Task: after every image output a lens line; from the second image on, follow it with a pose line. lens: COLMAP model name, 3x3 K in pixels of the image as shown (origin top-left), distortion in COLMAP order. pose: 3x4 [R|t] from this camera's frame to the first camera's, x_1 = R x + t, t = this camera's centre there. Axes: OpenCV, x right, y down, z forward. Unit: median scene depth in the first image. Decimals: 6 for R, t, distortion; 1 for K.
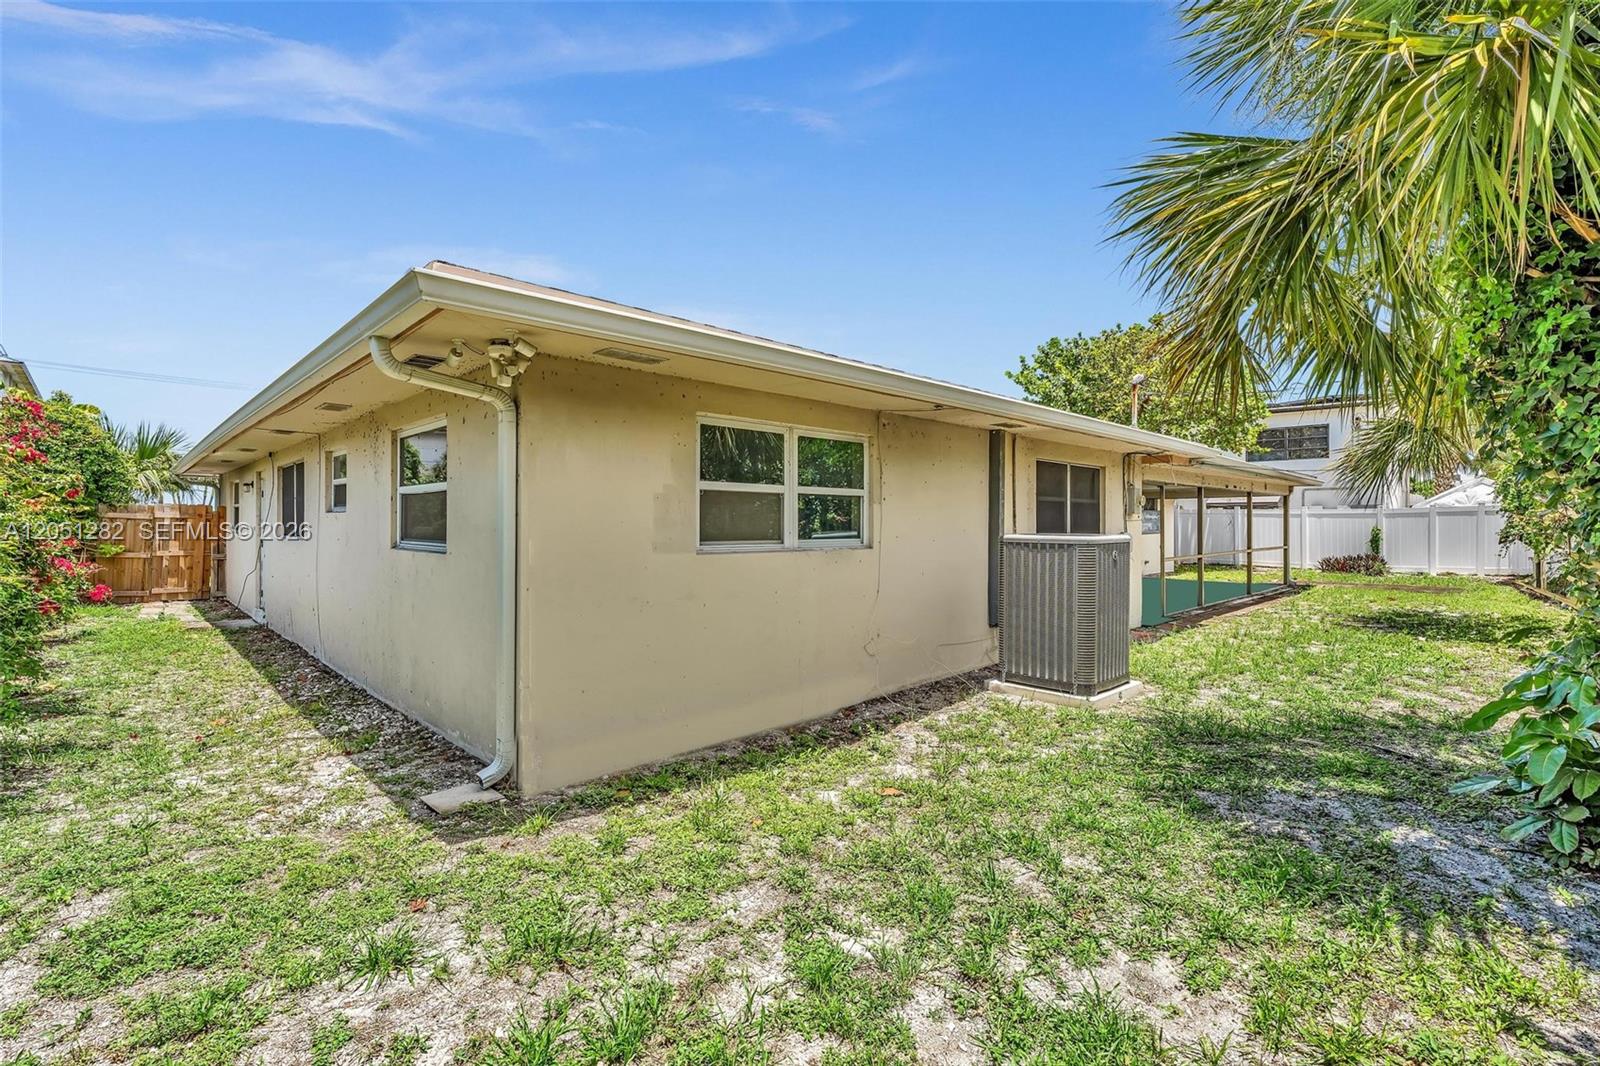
lens RADIAL K [[721.8, 0, 790.3], [0, 721.8, 526.6], [0, 0, 1]] dist [0.002632, 0.000654]
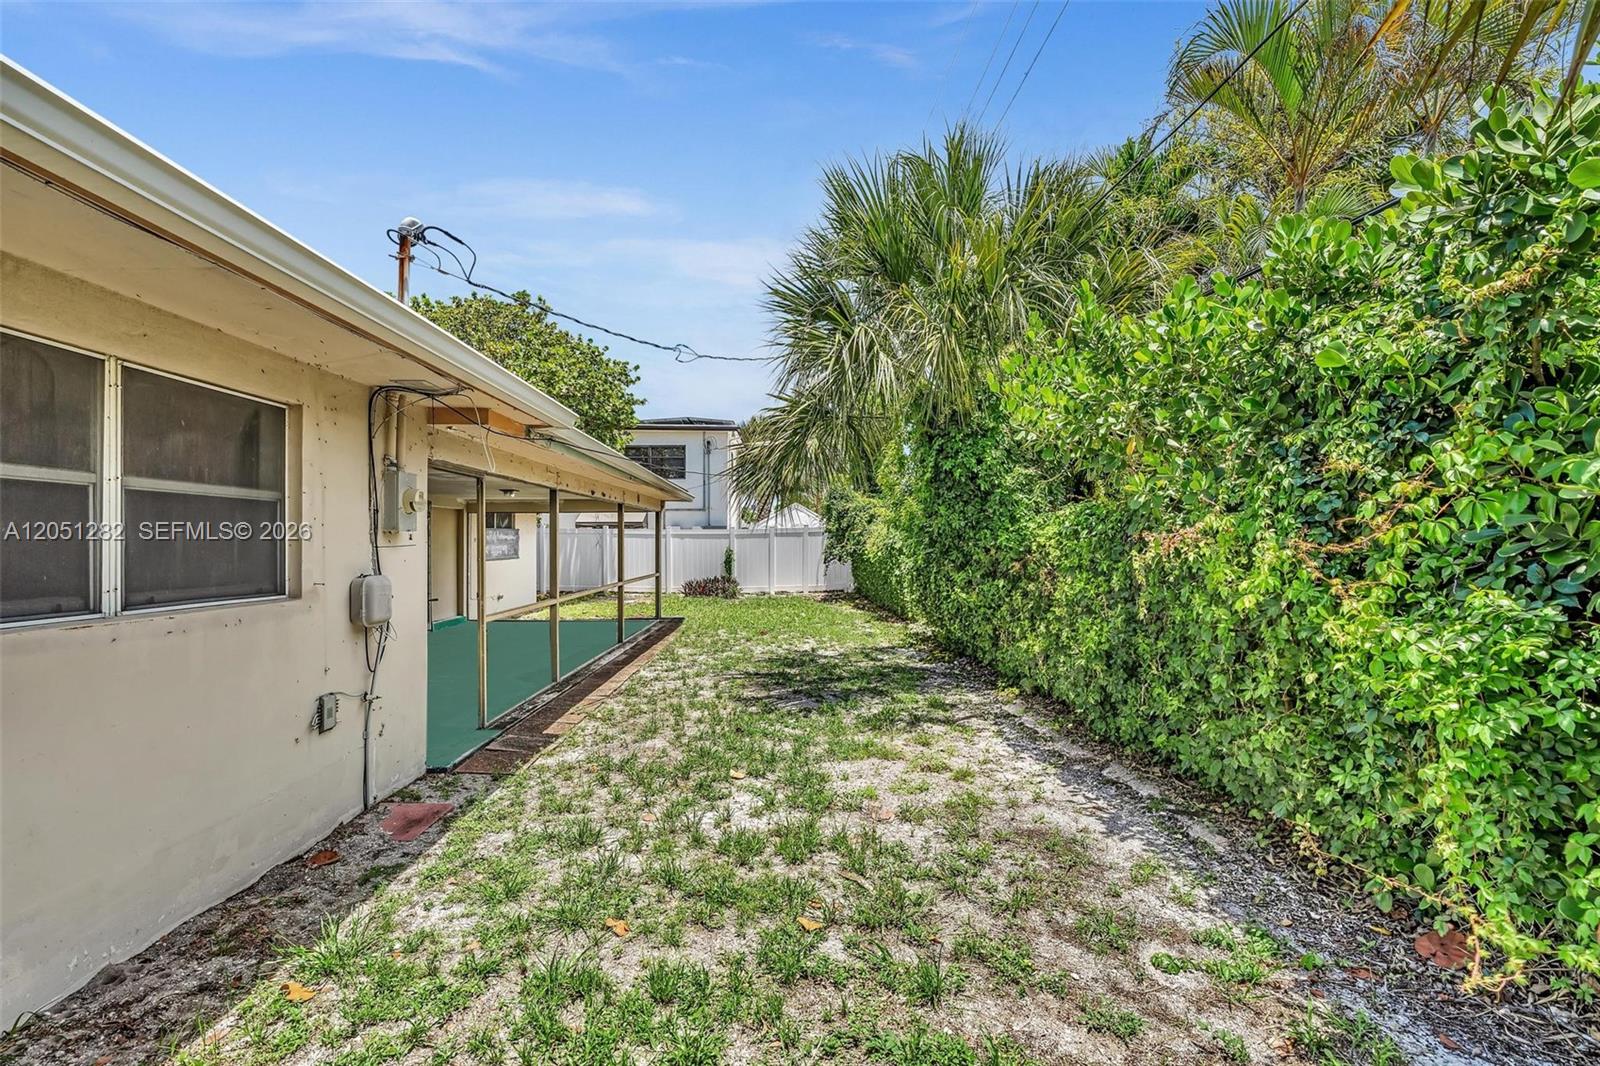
lens RADIAL K [[721.8, 0, 790.3], [0, 721.8, 526.6], [0, 0, 1]] dist [0.002632, 0.000654]
pose [[0.693890, 0.013495, 0.719955, 0.190552], [0.006014, 0.999681, -0.024534, -0.004684], [-0.720056, 0.021354, 0.693587, 0.308920]]
